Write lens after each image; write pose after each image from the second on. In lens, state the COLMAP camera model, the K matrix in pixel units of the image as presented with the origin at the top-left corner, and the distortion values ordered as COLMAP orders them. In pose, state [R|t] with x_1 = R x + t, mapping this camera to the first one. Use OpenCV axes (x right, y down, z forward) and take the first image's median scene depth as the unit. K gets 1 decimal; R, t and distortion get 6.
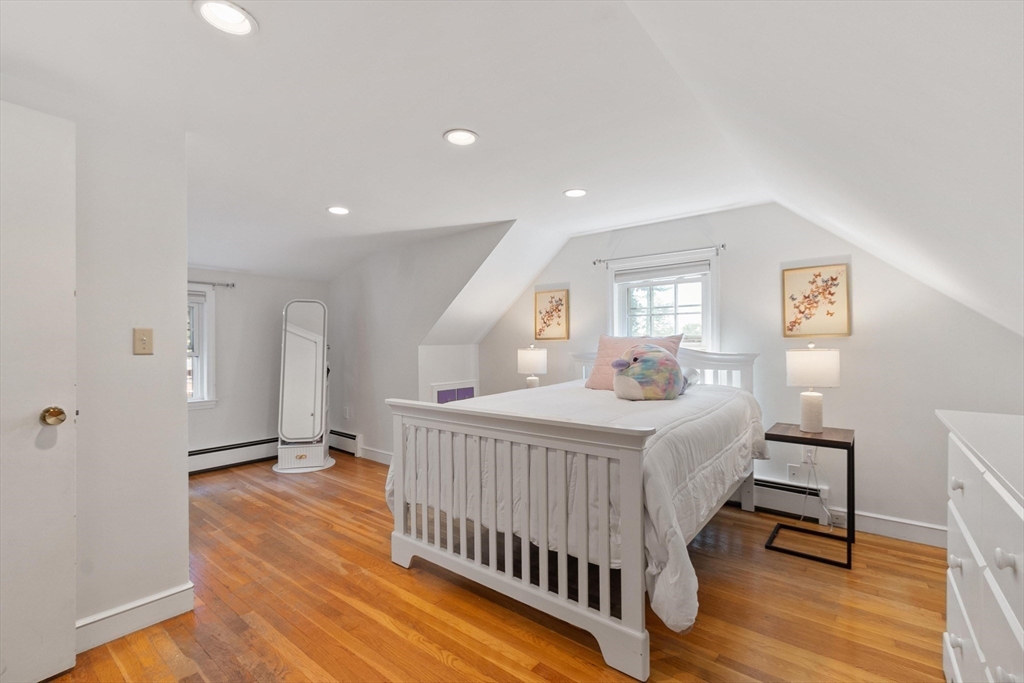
lens RADIAL K [[450.5, 0, 512.1], [0, 450.5, 343.1], [0, 0, 1]] dist [-0.001732, -0.000586]
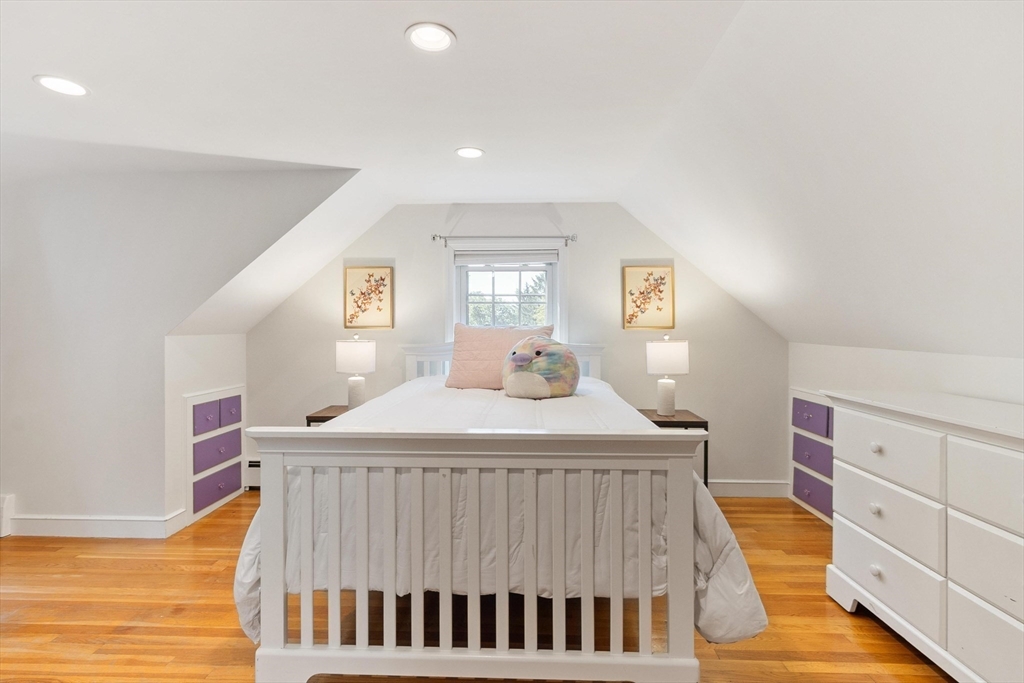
lens RADIAL K [[486.6, 0, 511.5], [0, 486.6, 334.0], [0, 0, 1]] dist [0.005659, 0.000093]
pose [[0.804327, 0.002115, 0.594183, -0.321772], [-0.006363, 0.999967, 0.005054, -0.005954], [-0.594153, -0.007845, 0.804314, 0.235644]]
